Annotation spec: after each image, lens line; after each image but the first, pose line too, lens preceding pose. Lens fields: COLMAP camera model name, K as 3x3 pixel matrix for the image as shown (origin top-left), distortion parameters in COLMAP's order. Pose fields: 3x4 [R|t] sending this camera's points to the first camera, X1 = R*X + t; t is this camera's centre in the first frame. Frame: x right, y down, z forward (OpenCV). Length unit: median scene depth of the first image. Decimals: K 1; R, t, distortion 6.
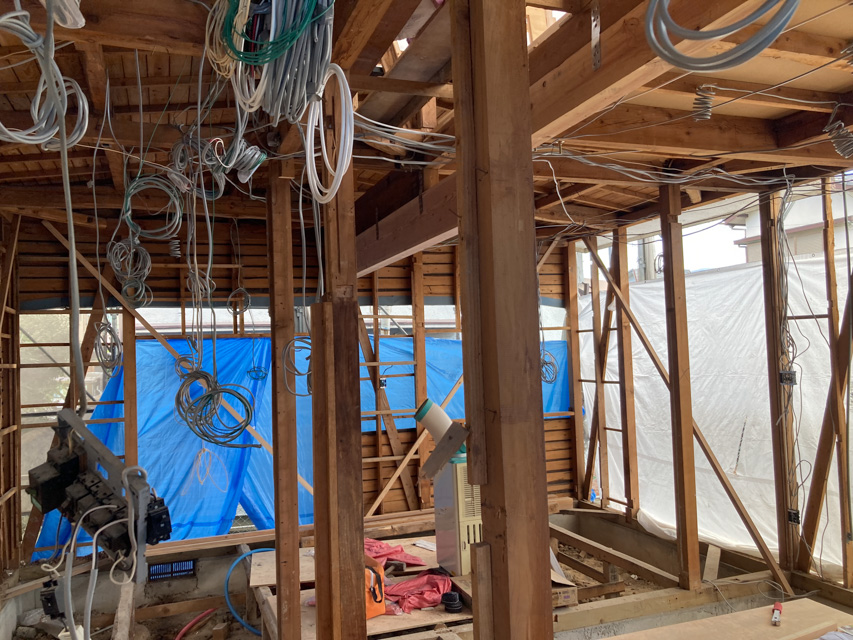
lens RADIAL K [[710.4, 0, 427.1], [0, 710.4, 319.2], [0, 0, 1]] dist [0.016892, -0.018937]
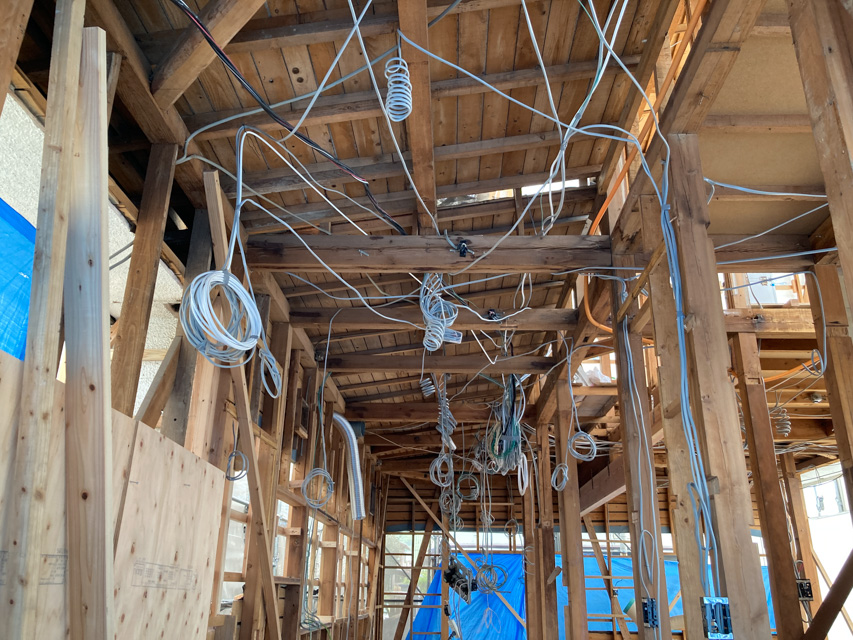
lens RADIAL K [[710.4, 0, 445.4], [0, 710.4, 307.0], [0, 0, 1]] dist [0.016892, -0.018937]
pose [[0.932338, -0.094514, -0.349017, 0.178217], [-0.023433, 0.947412, -0.319158, 0.015699], [0.360828, 0.305741, 0.881093, -0.538578]]
